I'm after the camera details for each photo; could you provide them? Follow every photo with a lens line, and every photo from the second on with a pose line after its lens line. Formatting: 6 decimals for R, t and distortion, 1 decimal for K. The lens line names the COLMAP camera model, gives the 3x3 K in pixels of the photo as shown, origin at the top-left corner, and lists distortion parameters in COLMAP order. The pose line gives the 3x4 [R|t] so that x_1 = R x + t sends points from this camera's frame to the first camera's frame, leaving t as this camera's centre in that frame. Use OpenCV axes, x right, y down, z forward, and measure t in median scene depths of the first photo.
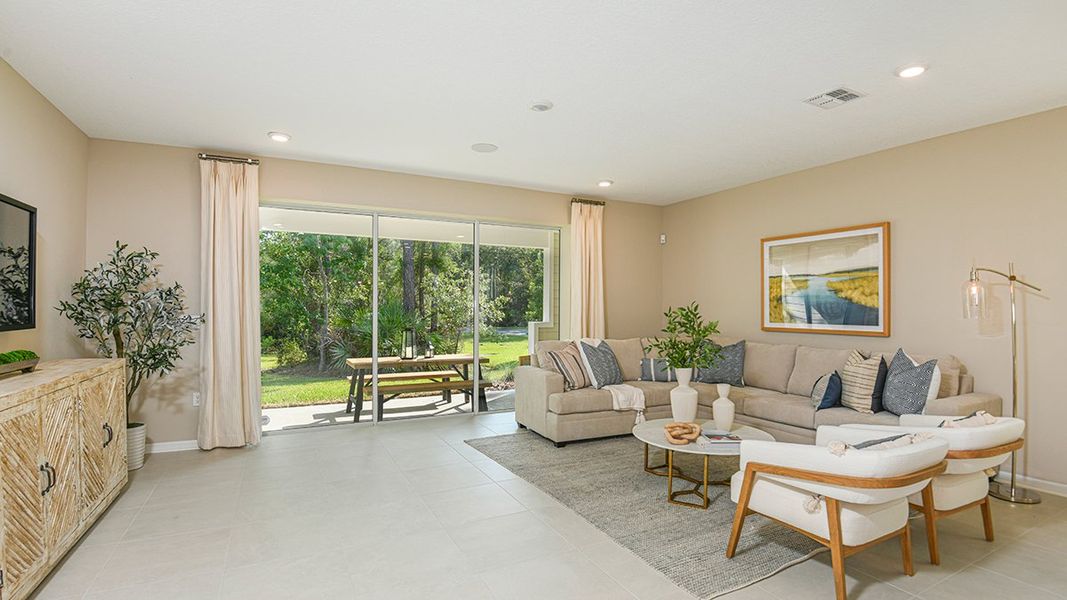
lens RADIAL K [[511.3, 0, 529.8], [0, 511.3, 301.2], [0, 0, 1]] dist [-0.009781, -0.003726]
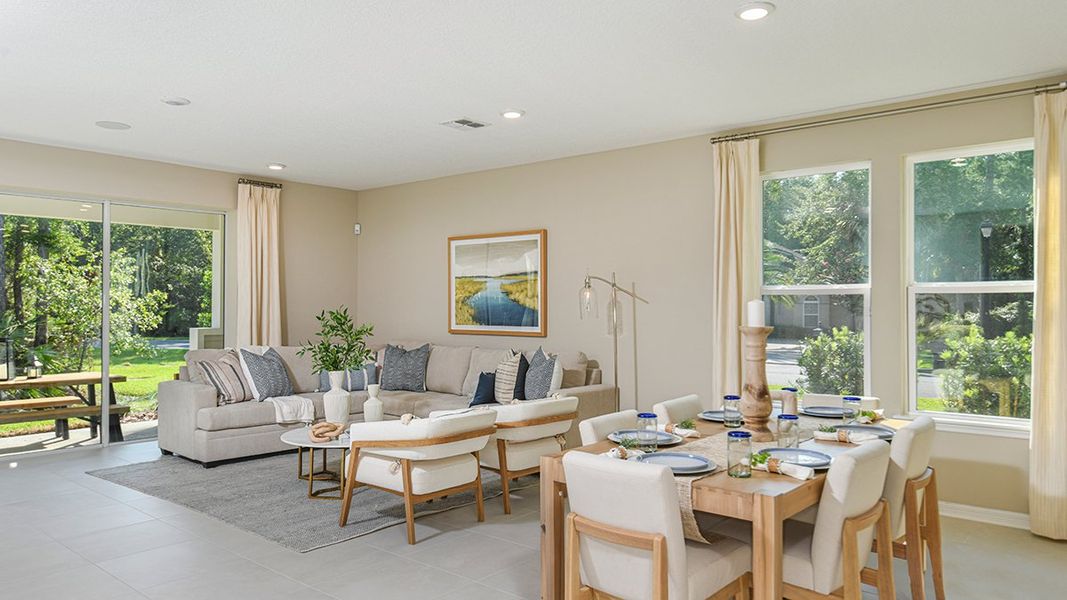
lens RADIAL K [[749.9, 0, 534.8], [0, 749.9, 297.2], [0, 0, 1]] dist [0.026532, -0.025625]
pose [[0.922600, 0.002162, 0.385751, 0.069763], [-0.002796, 0.999996, 0.001083, -0.013537], [-0.385747, -0.002078, 0.922602, -0.403087]]
